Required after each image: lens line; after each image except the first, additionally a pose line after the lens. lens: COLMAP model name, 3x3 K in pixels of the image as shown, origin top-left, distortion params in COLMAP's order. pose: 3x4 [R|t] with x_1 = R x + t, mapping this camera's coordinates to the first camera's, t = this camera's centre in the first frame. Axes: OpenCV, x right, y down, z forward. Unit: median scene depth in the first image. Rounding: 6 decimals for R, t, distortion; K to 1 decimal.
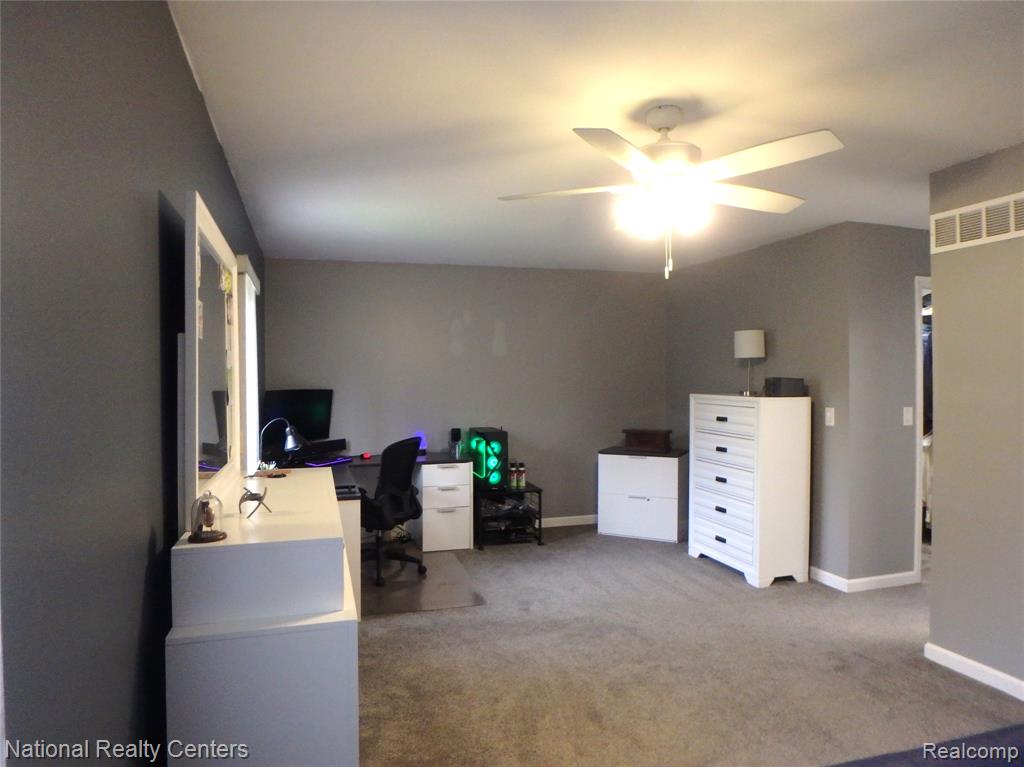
lens RADIAL K [[628.2, 0, 509.6], [0, 628.2, 373.9], [0, 0, 1]] dist [-0.041074, -0.000501]
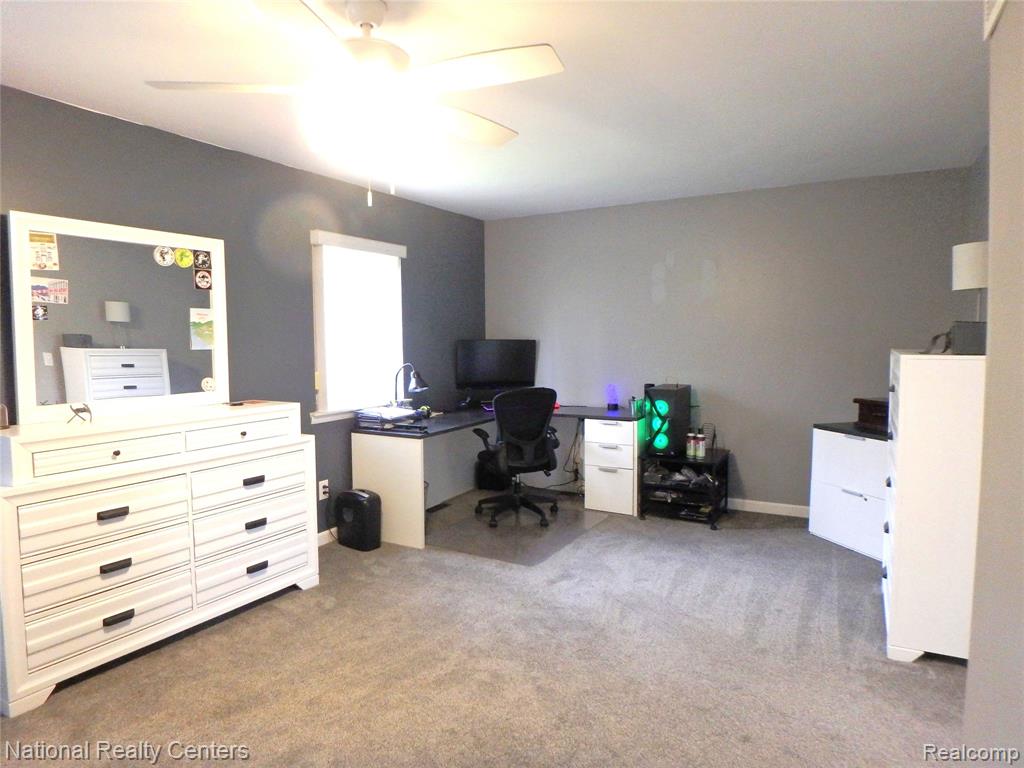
lens RADIAL K [[636.7, 0, 544.9], [0, 636.7, 360.0], [0, 0, 1]] dist [-0.045485, 0.000661]
pose [[0.703296, 0.027714, -0.710357, 0.498125], [0.007418, 0.998899, 0.046315, 0.009451], [0.710859, -0.037843, 0.702316, 0.269969]]
